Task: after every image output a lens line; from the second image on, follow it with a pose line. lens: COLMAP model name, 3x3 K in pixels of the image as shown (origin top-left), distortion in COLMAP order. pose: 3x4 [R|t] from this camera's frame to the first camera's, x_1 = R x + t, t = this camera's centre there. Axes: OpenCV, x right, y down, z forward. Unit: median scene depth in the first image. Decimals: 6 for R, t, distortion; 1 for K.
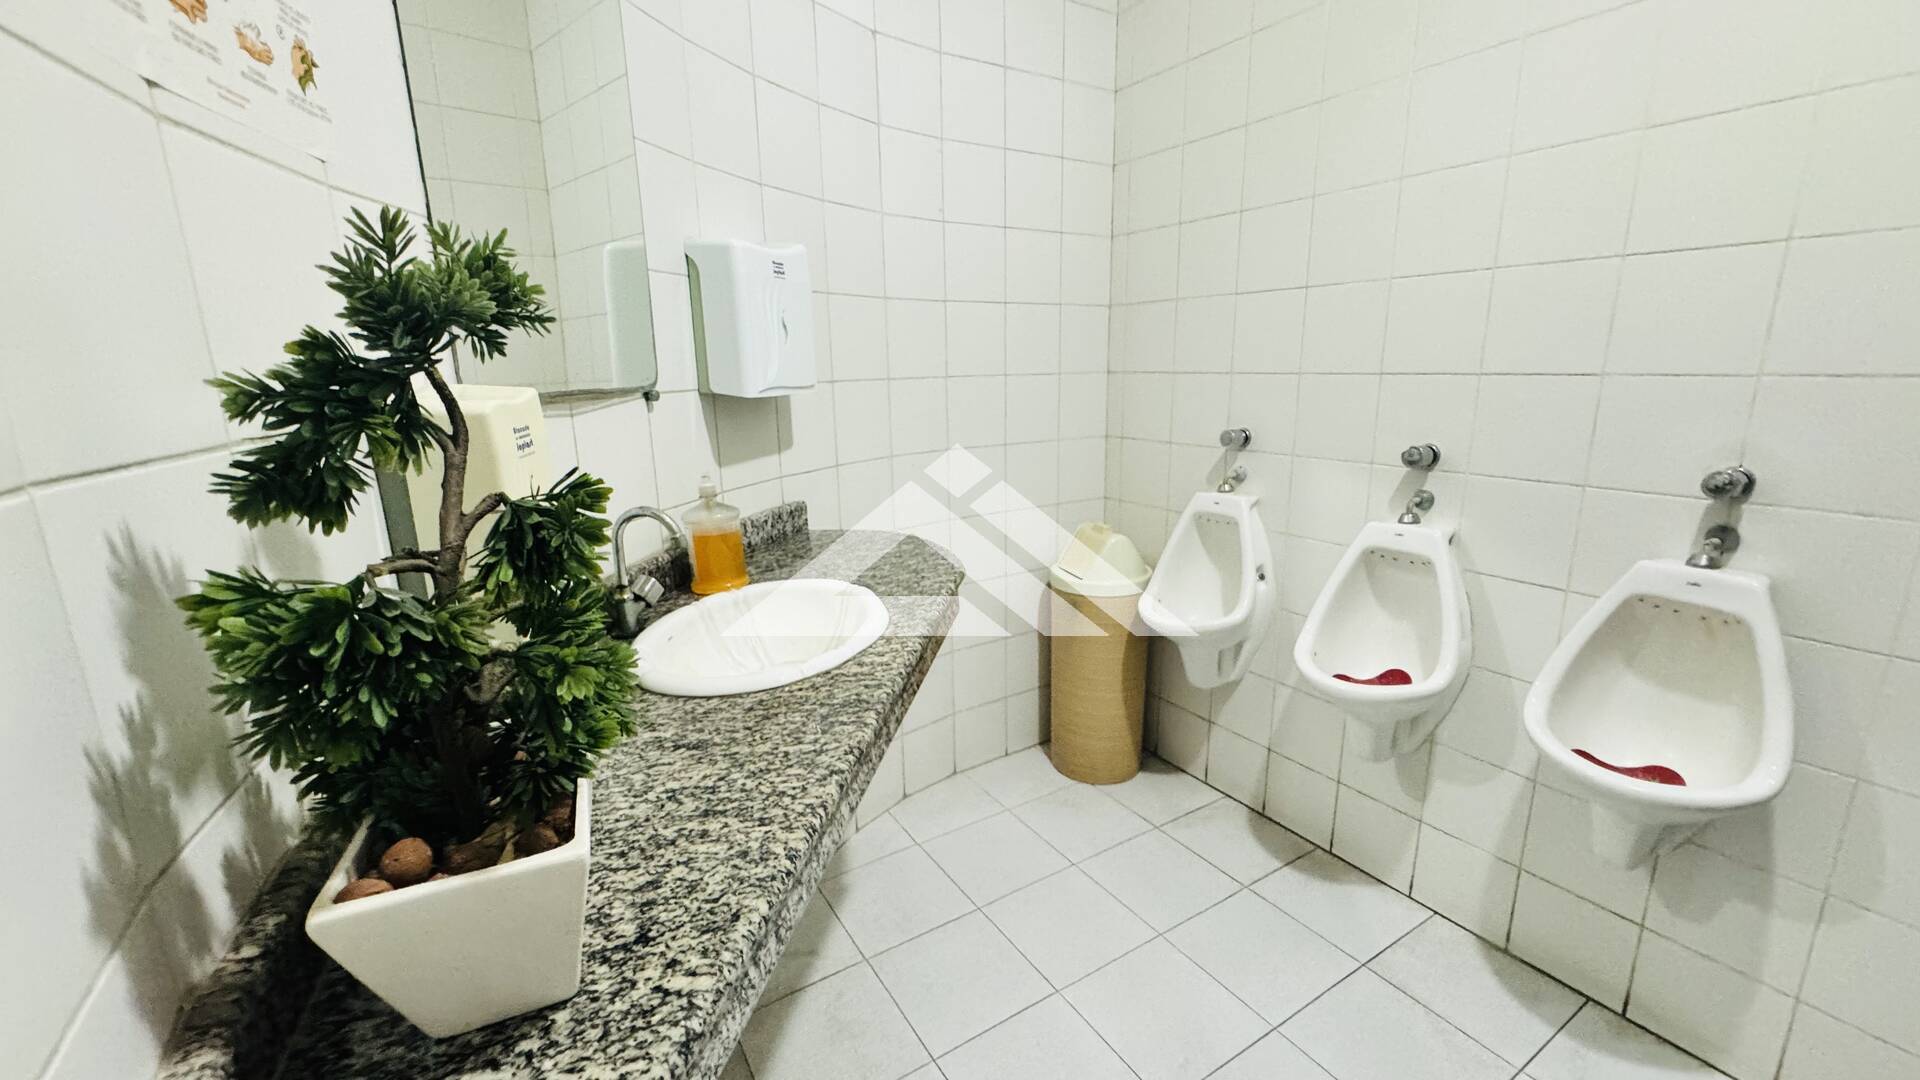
lens RADIAL K [[763.5, 0, 962.6], [0, 763.5, 539.3], [0, 0, 1]] dist [-0.002867, 0.000449]
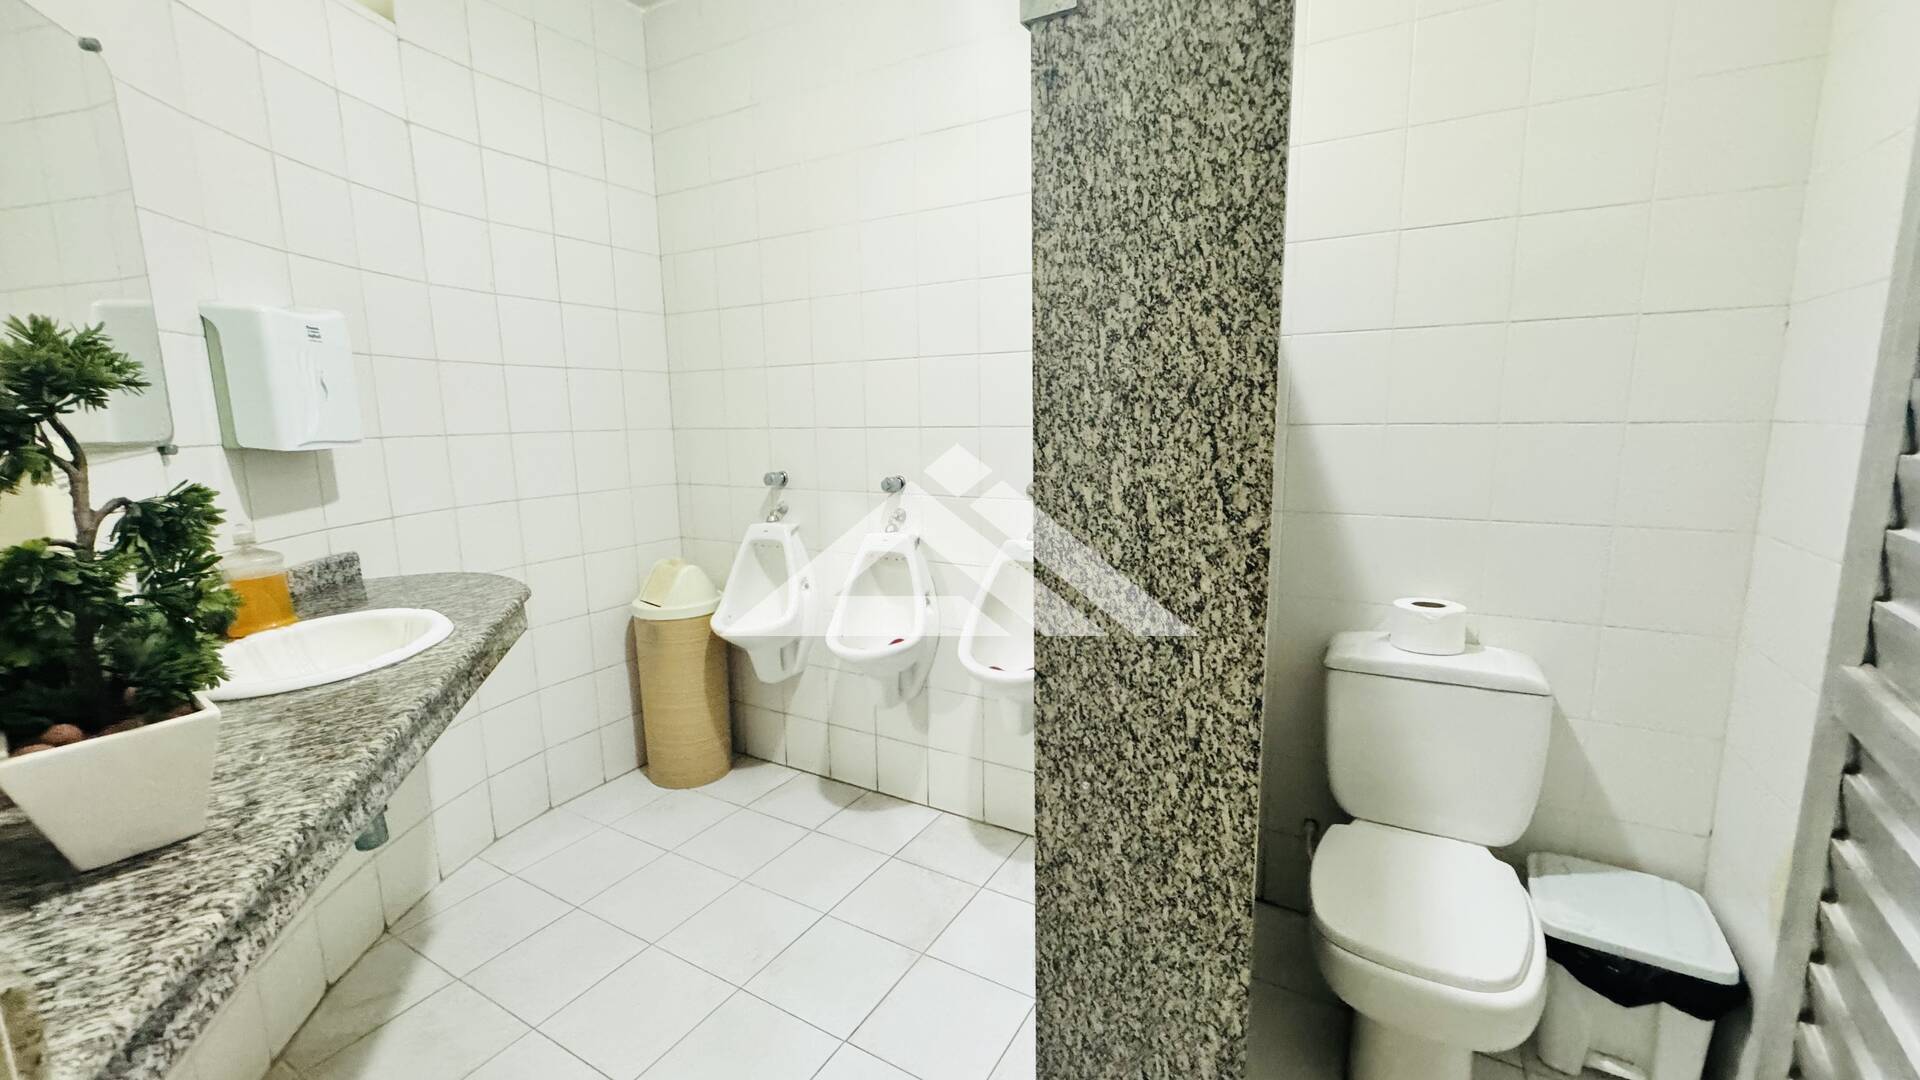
lens RADIAL K [[763.5, 0, 958.5], [0, 763.5, 539.6], [0, 0, 1]] dist [-0.002867, 0.000449]
pose [[0.885977, -0.070515, 0.458337, 0.044834], [0.105226, 0.993160, -0.050607, 0.073871], [-0.451633, 0.093066, 0.887336, -0.292793]]
